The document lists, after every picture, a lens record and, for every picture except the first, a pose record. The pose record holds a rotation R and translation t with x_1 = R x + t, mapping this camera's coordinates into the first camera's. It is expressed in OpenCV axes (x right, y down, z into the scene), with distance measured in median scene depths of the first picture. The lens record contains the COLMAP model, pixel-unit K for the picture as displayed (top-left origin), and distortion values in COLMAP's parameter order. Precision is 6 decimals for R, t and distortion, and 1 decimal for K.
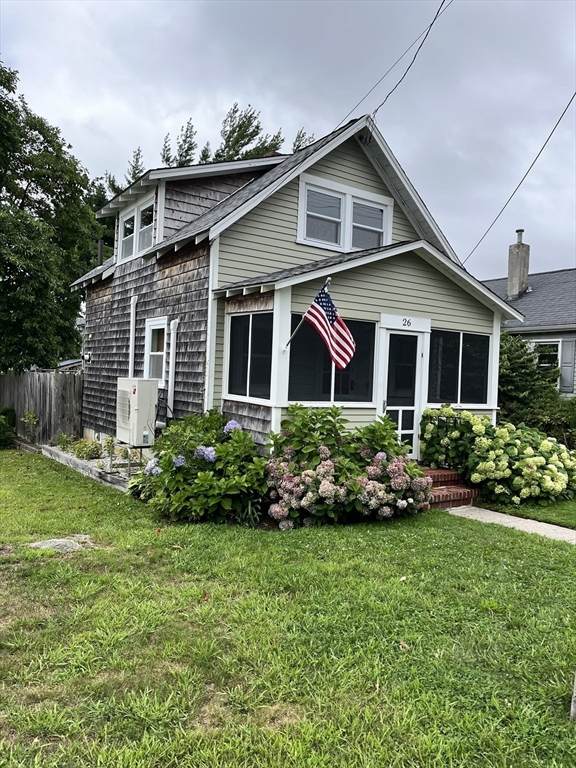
lens RADIAL K [[578.7, 0, 284.9], [0, 578.7, 381.4], [0, 0, 1]] dist [0.042965, -0.001802]
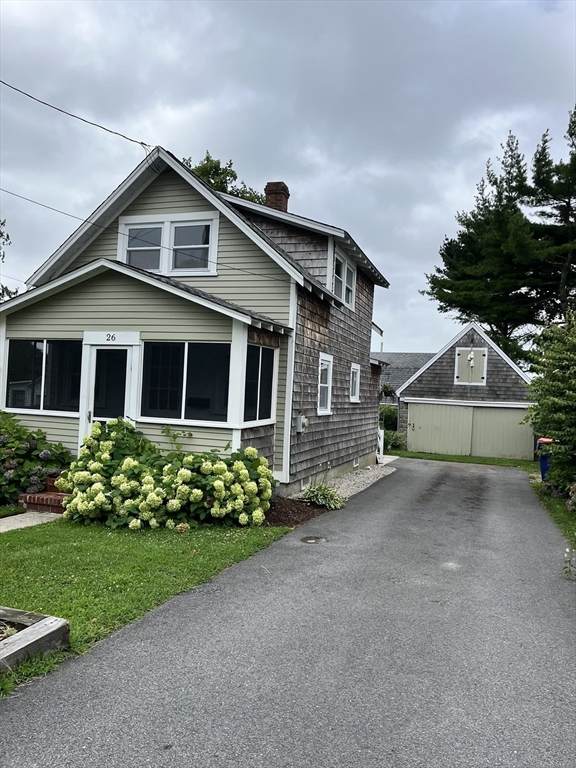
lens RADIAL K [[578.7, 0, 287.2], [0, 578.7, 387.5], [0, 0, 1]] dist [0.042965, -0.001802]
pose [[0.598500, -0.023945, -0.800765, 1.183012], [-0.028130, 0.998309, -0.050876, 0.031159], [0.800629, 0.052975, 0.596814, 0.608563]]
